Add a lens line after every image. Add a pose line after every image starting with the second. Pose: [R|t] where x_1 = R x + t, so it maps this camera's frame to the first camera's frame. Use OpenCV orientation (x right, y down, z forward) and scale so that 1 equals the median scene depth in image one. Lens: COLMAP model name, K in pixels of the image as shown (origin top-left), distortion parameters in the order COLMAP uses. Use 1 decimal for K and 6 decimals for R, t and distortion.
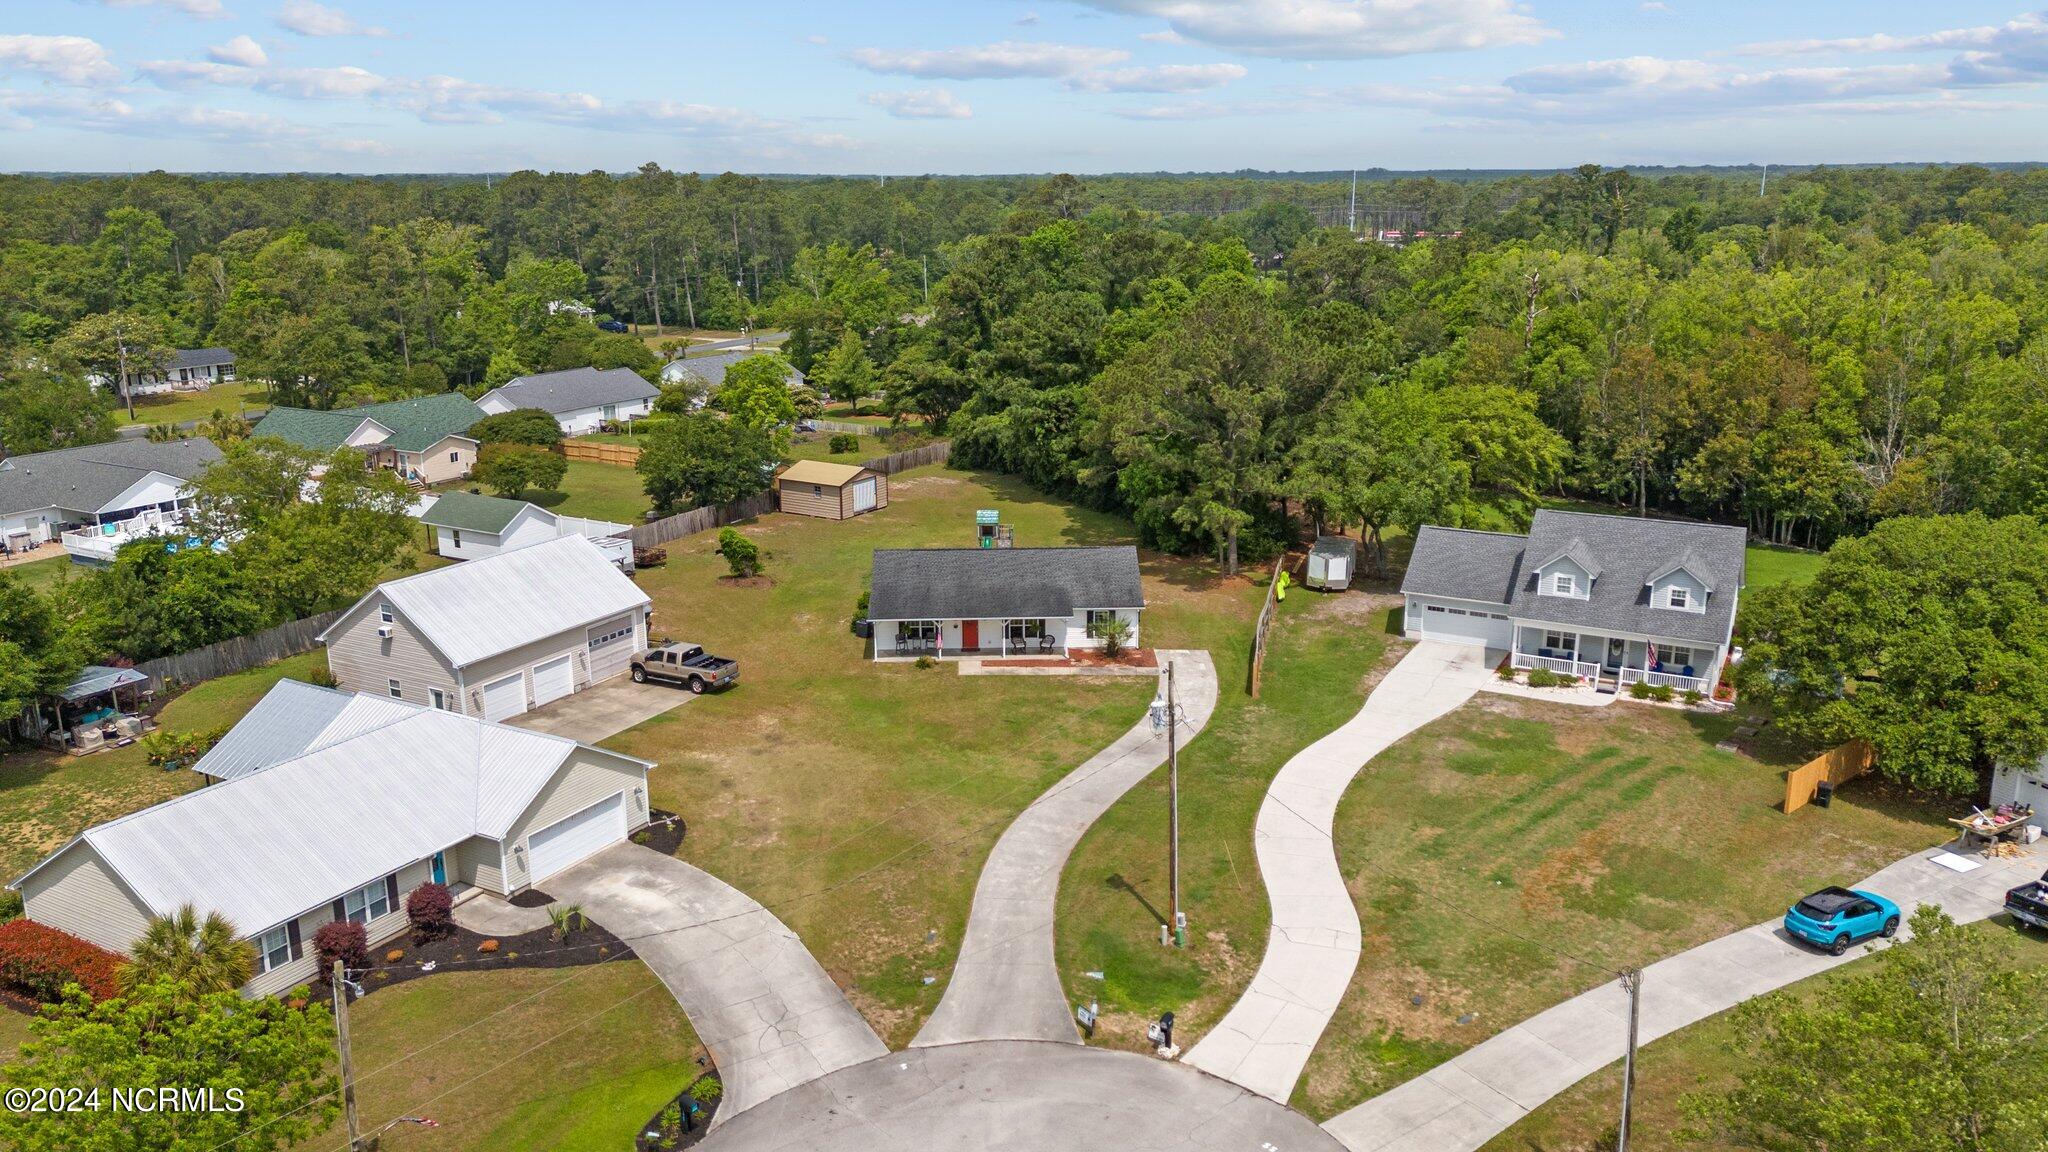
lens RADIAL K [[1514.0, 0, 1030.3], [0, 1514.0, 574.5], [0, 0, 1]] dist [0.078763, -0.086124]
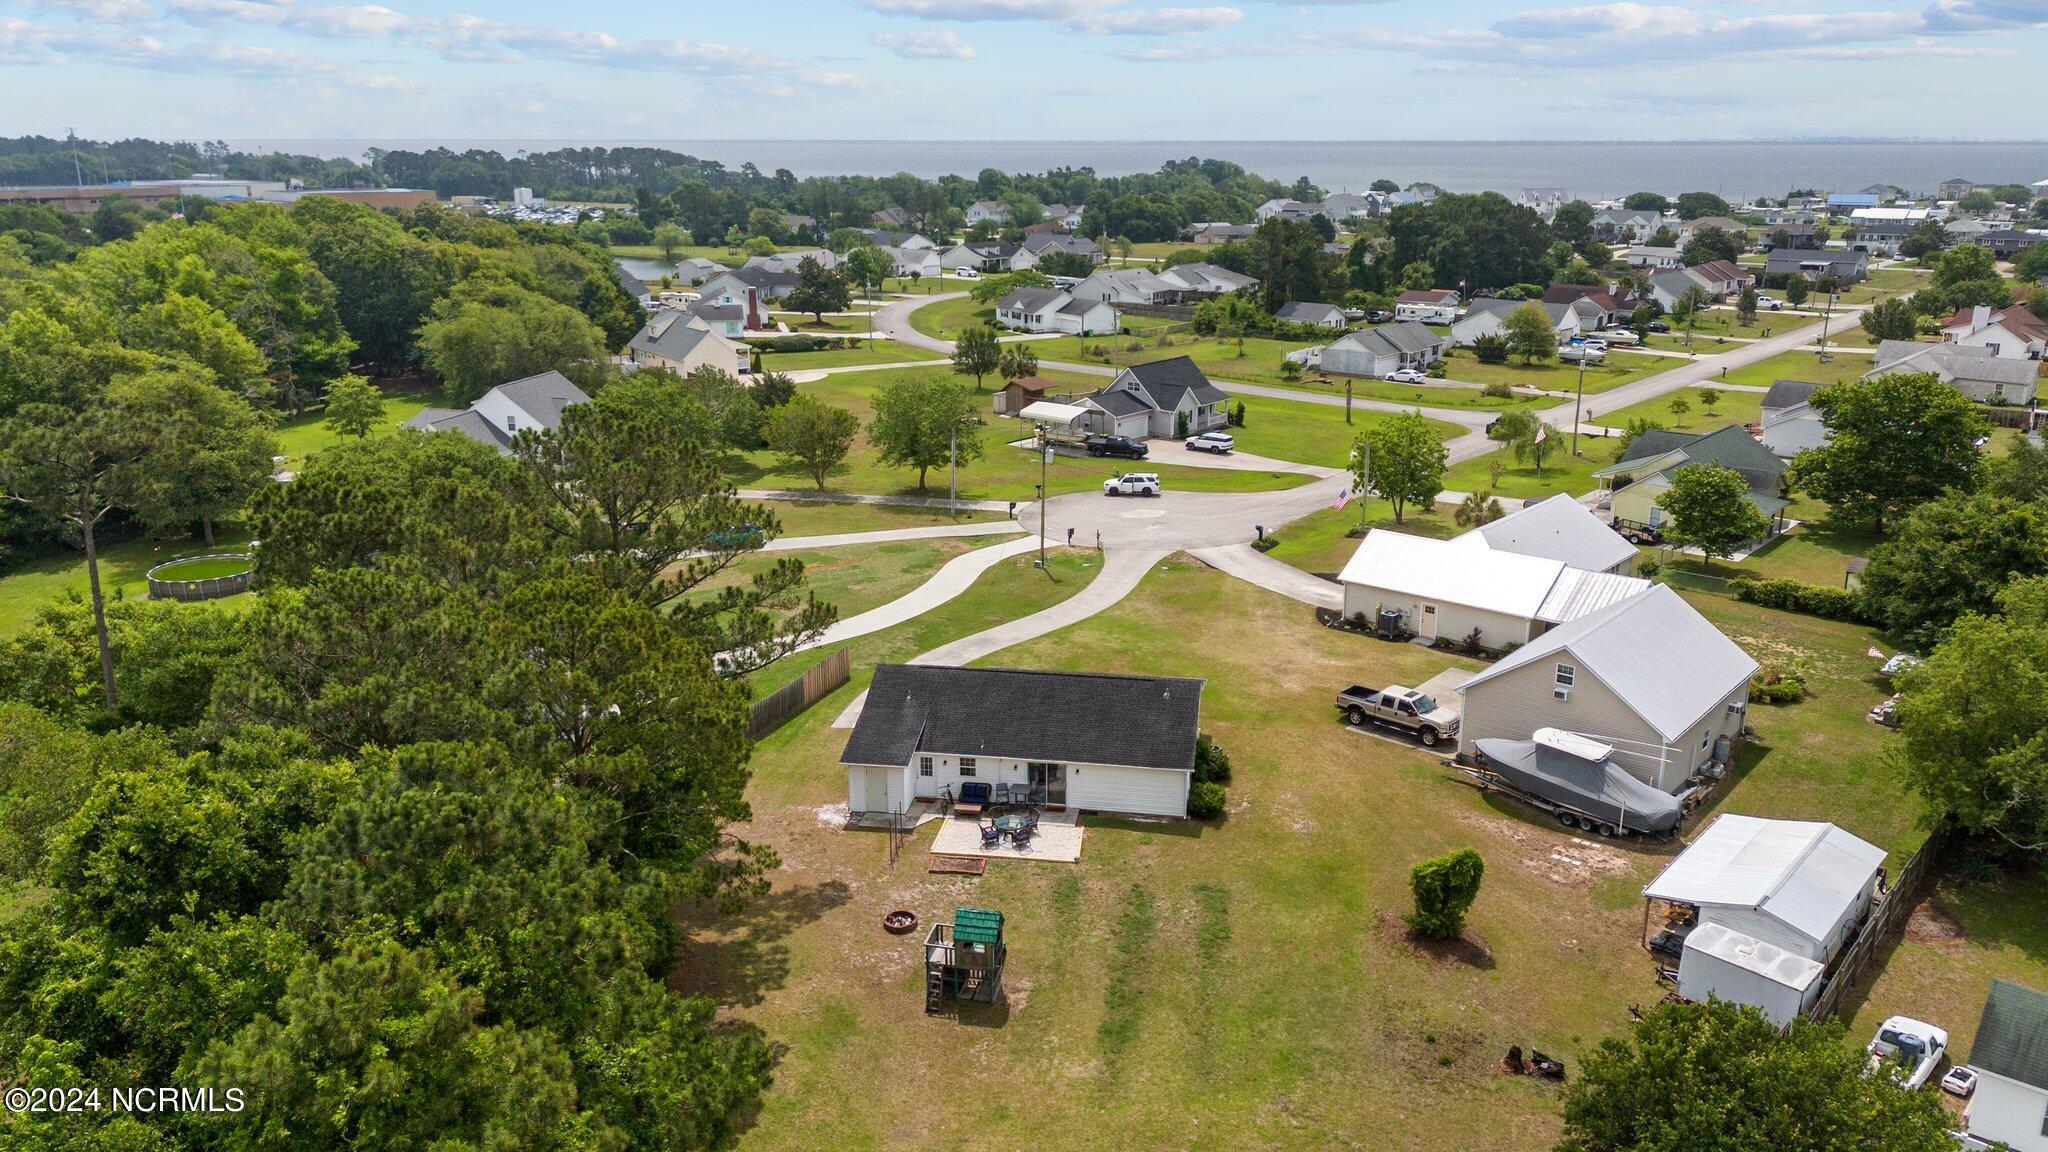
lens RADIAL K [[1519.7, 0, 1027.4], [0, 1519.7, 577.2], [0, 0, 1]] dist [0.066810, -0.058868]
pose [[-0.981085, -0.045680, 0.188112, -0.245815], [0.057117, 0.860185, 0.506774, -0.712395], [-0.184960, 0.507933, -0.841305, 2.510308]]
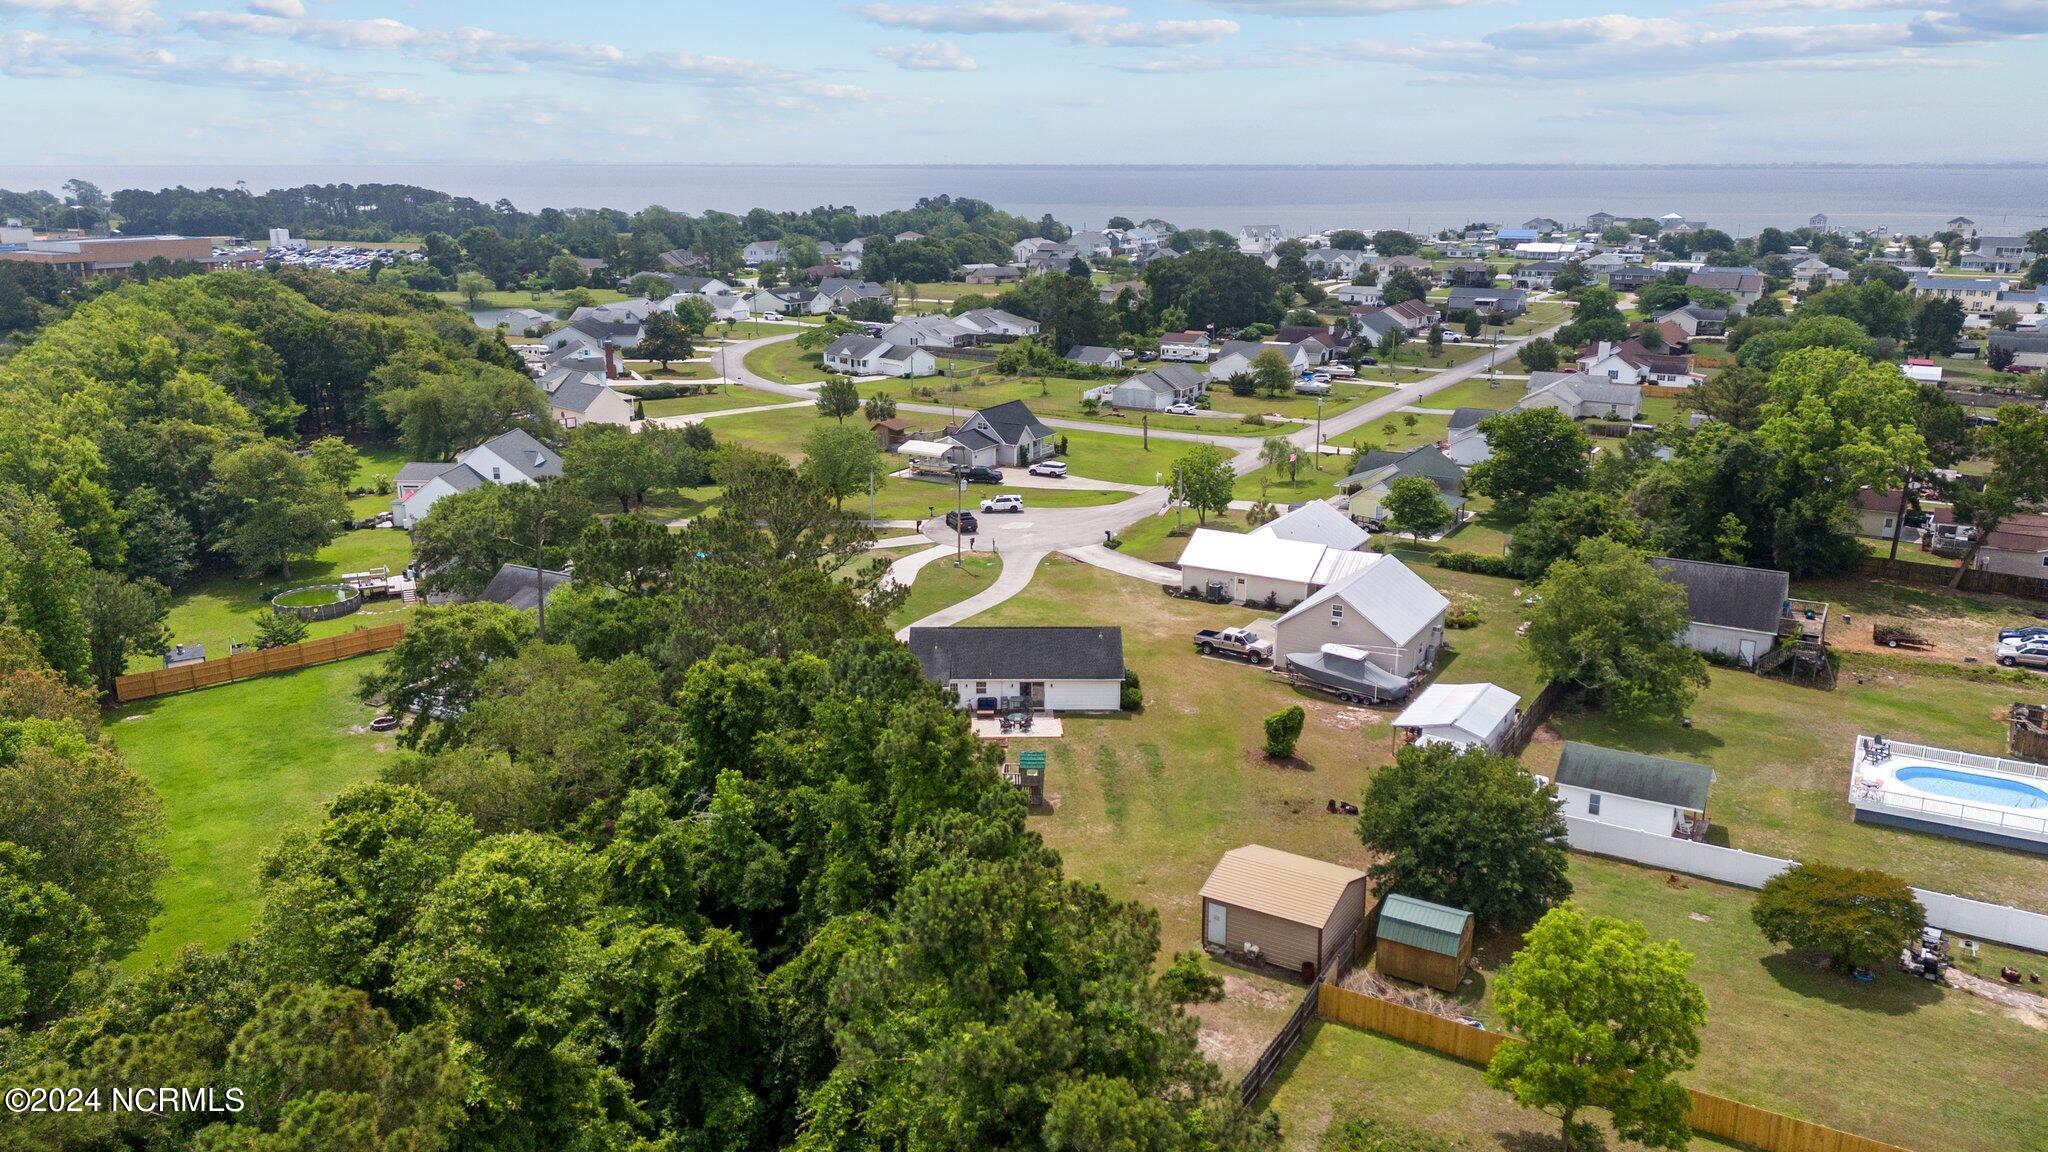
lens RADIAL K [[1508.6, 0, 1024.0], [0, 1508.6, 576.0], [0, 0, 1]] dist [0.109574, -0.169403]
pose [[-0.999688, 0.001944, 0.024901, -0.083826], [0.014195, 0.864533, 0.502375, -1.032851], [-0.020551, 0.502572, -0.864291, 3.123705]]
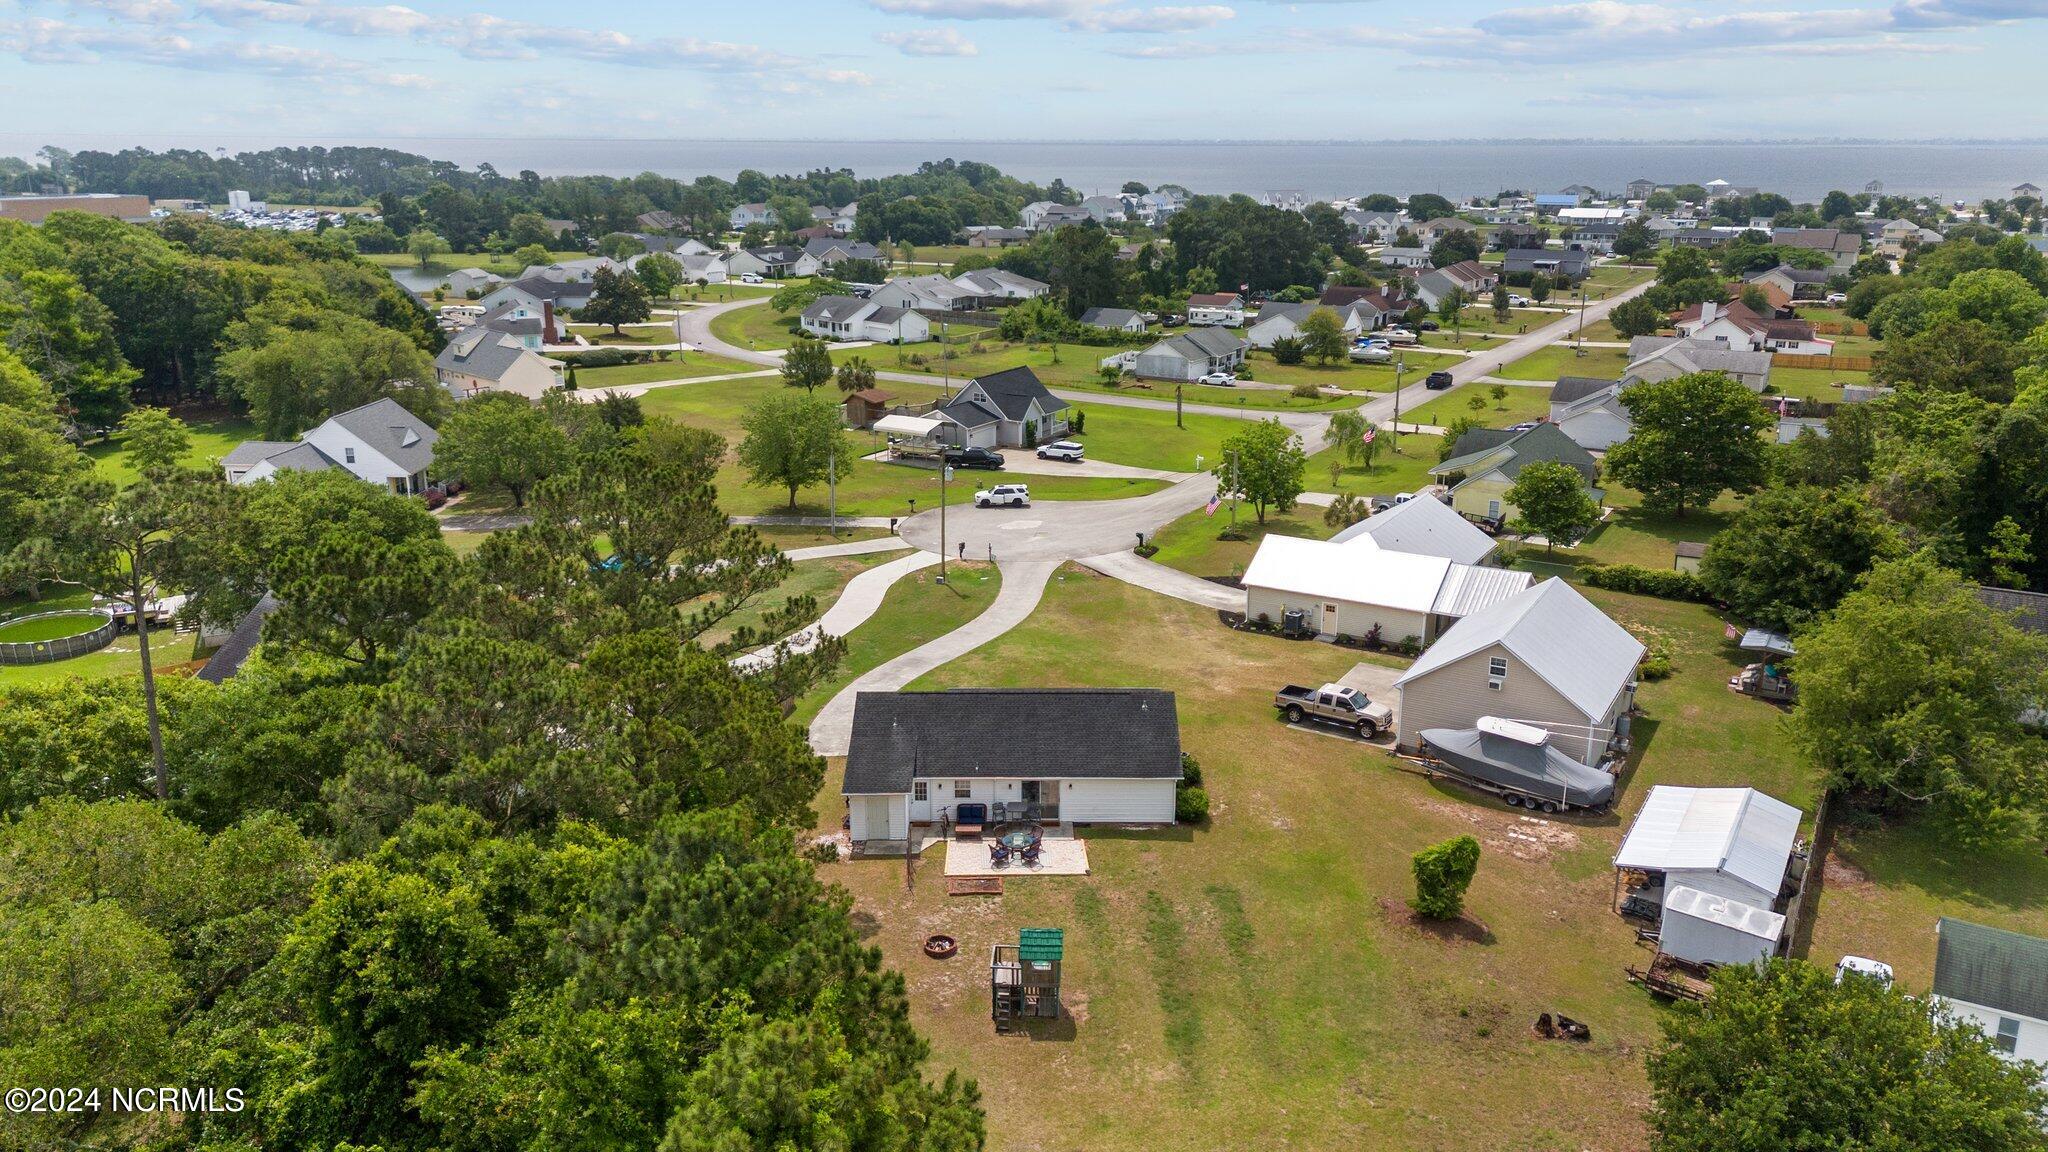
lens RADIAL K [[1514.0, 0, 1030.3], [0, 1514.0, 574.5], [0, 0, 1]] dist [0.078763, -0.086124]
pose [[-0.999656, -0.000490, 0.026207, -0.070922], [0.013028, 0.858300, 0.512982, -0.755956], [-0.022745, 0.513148, -0.857999, 2.548574]]
